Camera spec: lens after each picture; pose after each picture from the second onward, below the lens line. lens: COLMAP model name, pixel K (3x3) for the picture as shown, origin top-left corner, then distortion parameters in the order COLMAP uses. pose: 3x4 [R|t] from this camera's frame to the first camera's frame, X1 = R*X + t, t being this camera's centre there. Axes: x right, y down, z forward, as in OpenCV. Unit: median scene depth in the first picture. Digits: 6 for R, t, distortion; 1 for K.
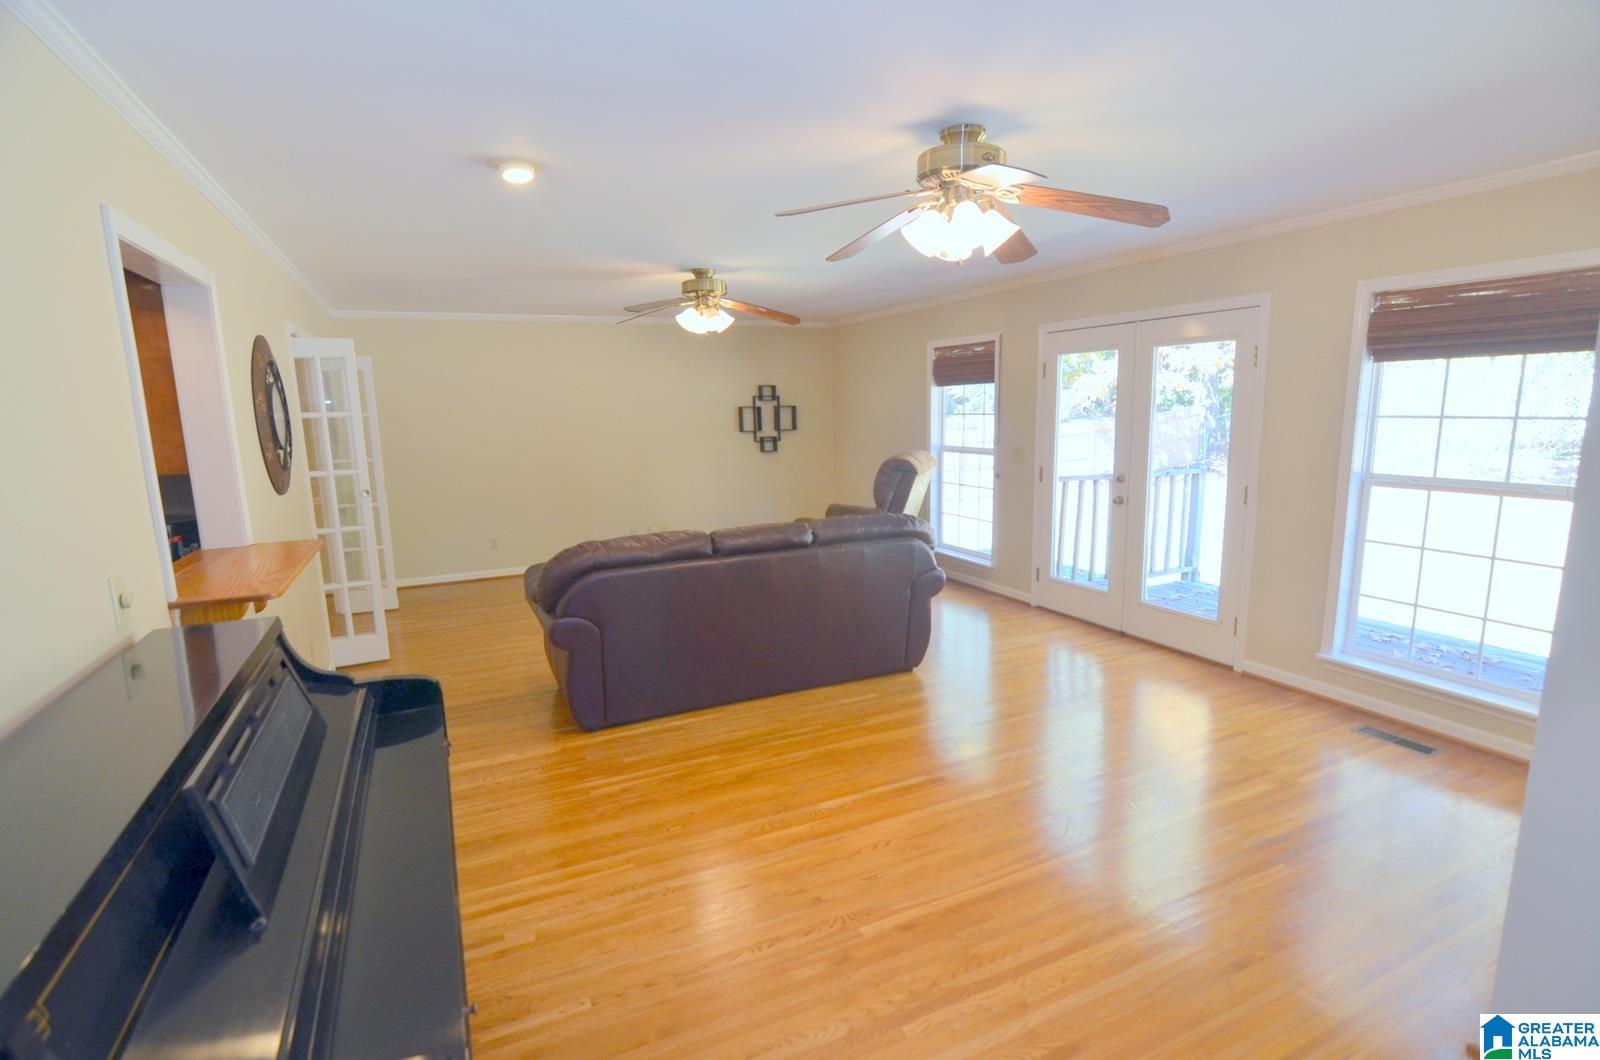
lens RADIAL K [[778.3, 0, 809.0], [0, 778.3, 540.1], [0, 0, 1]] dist [-0.027580, 0.007551]
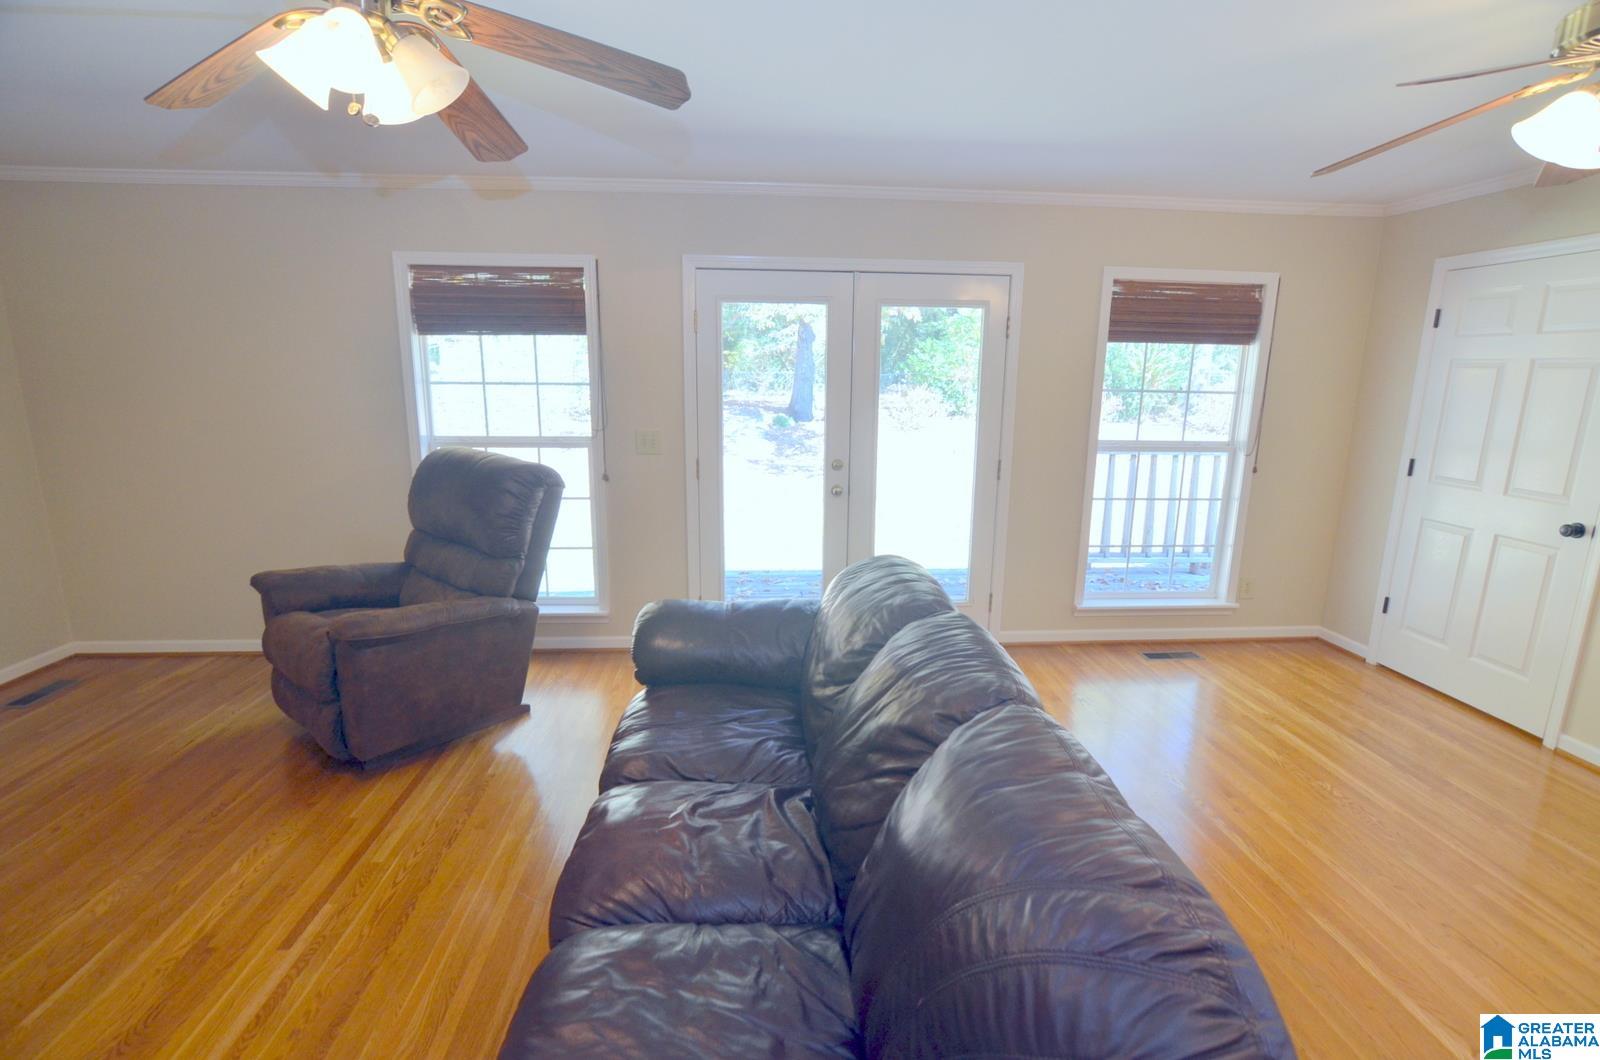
lens RADIAL K [[778.3, 0, 803.7], [0, 778.3, 540.7], [0, 0, 1]] dist [-0.027580, 0.007551]
pose [[0.360223, -0.174651, 0.916371, -0.439682], [0.140211, 0.981296, 0.131909, -0.132320], [-0.922269, 0.080969, 0.377974, 0.844780]]
